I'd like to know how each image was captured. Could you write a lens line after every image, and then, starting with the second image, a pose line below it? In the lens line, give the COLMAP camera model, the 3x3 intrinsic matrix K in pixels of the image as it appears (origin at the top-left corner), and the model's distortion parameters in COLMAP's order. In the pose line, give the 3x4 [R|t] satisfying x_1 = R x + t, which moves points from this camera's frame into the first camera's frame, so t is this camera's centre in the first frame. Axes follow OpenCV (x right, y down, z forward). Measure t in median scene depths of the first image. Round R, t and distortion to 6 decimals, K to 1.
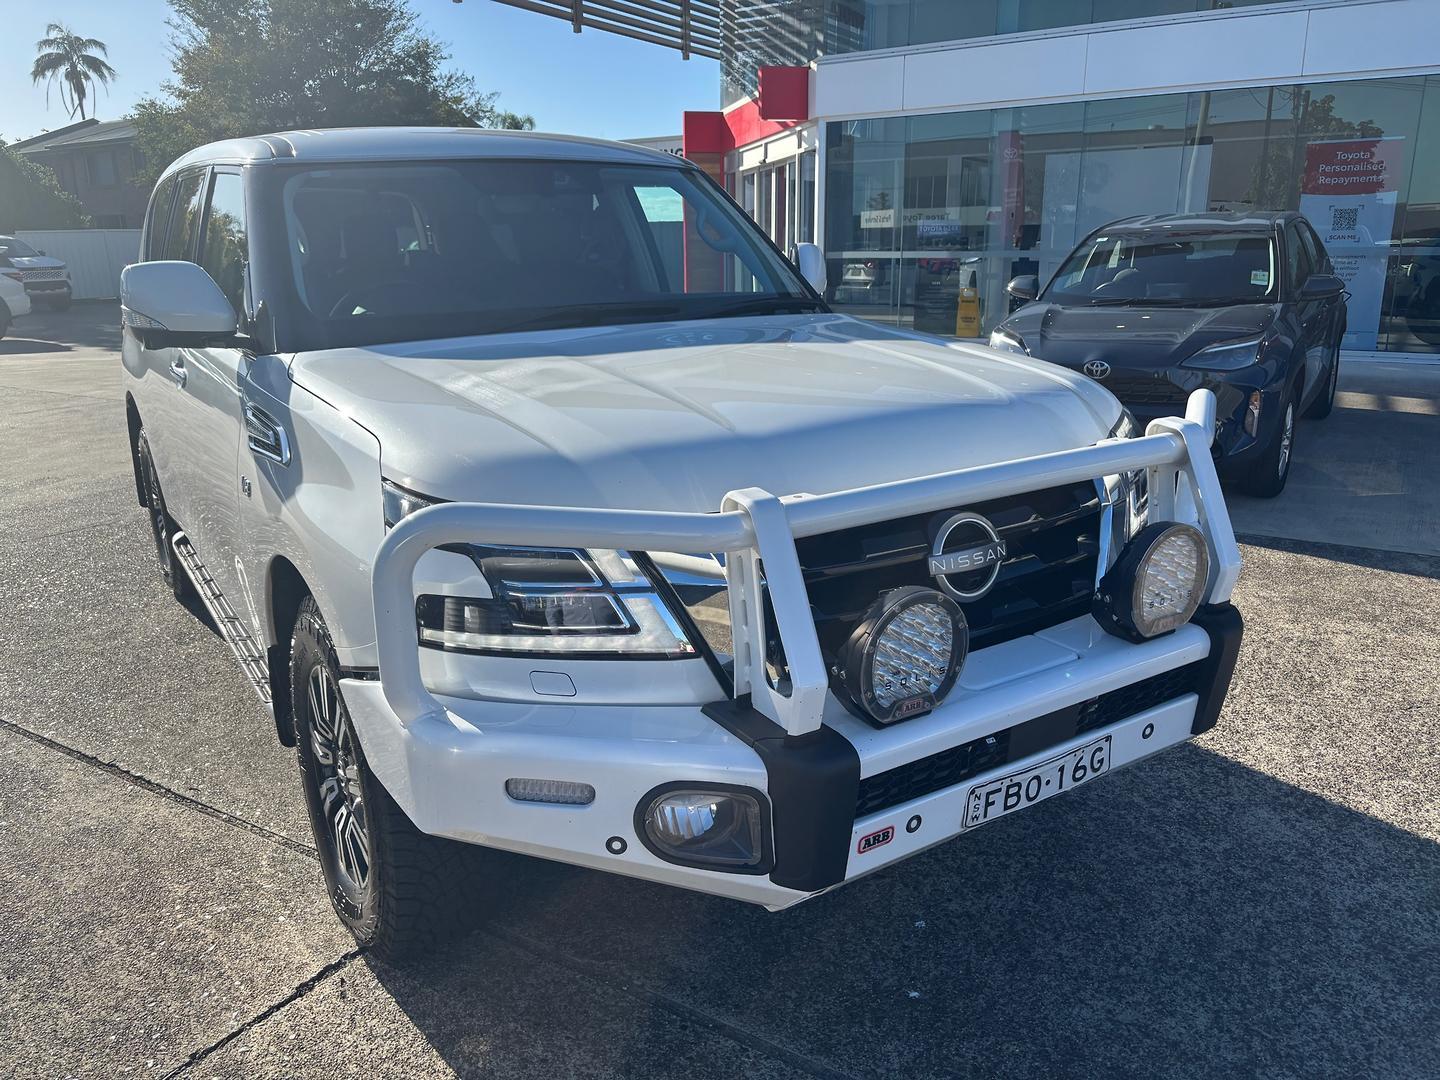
lens RADIAL K [[1055.7, 0, 709.1], [0, 1055.7, 607.5], [0, 0, 1]] dist [-0.004189, -0.011649]
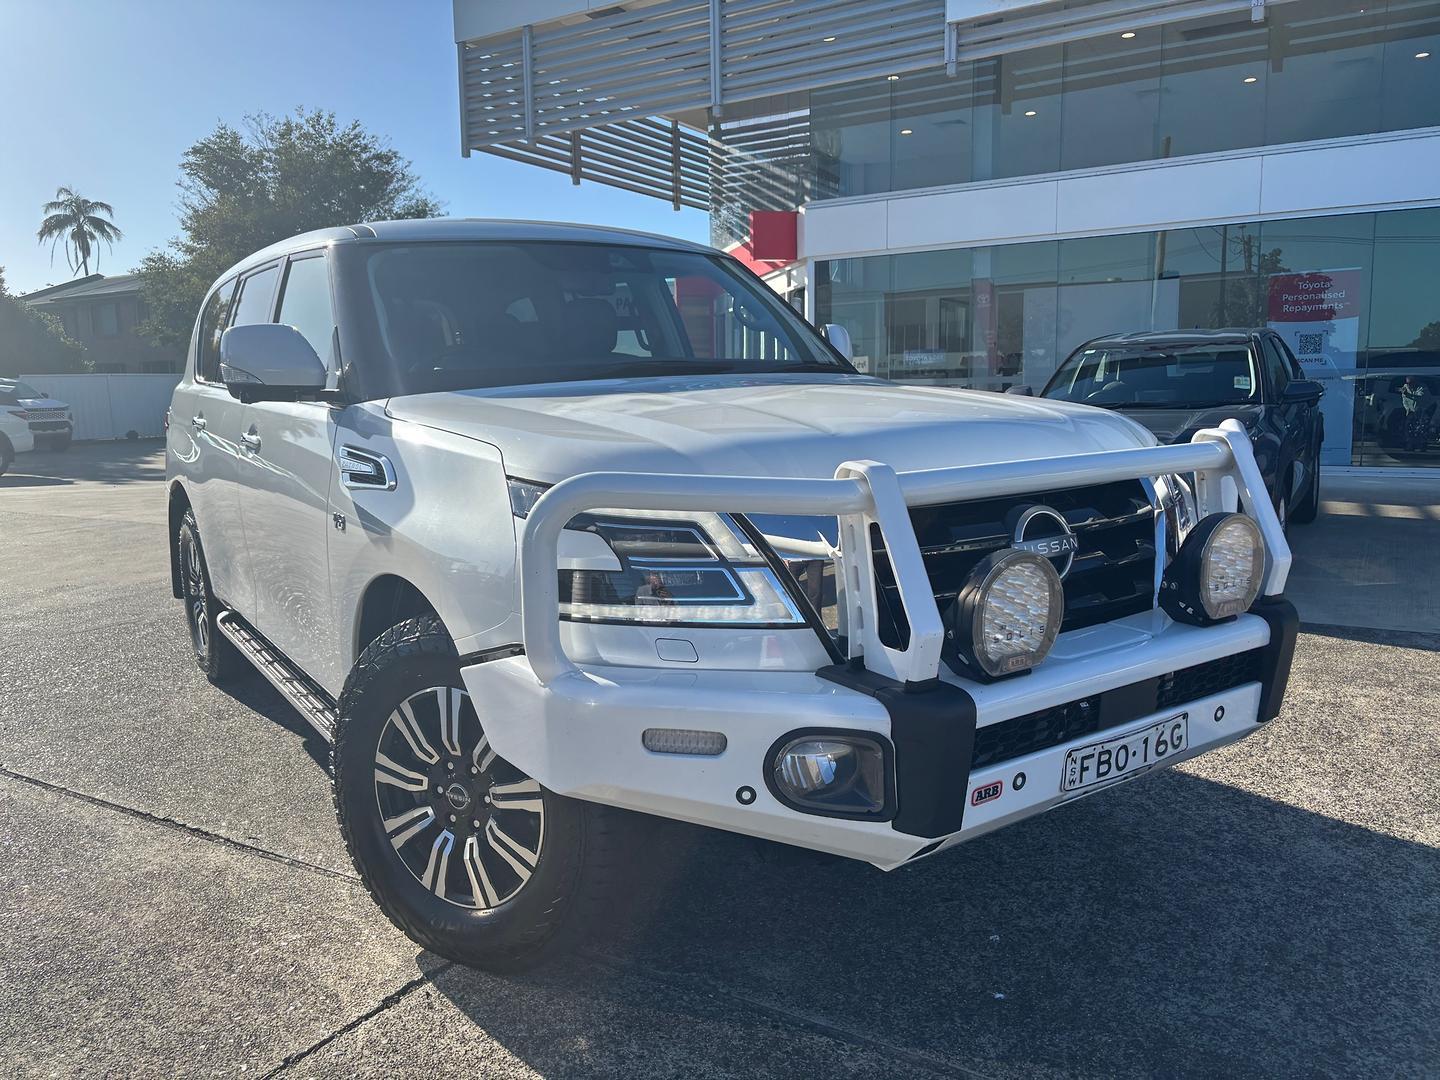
lens RADIAL K [[1061.9, 0, 700.1], [0, 1061.9, 605.8], [0, 0, 1]] dist [-0.039921, 0.052640]
pose [[0.999940, -0.006561, 0.008798, -0.093761], [0.007642, 0.991603, -0.129094, 0.117918], [-0.007877, 0.129154, 0.991593, -0.047487]]
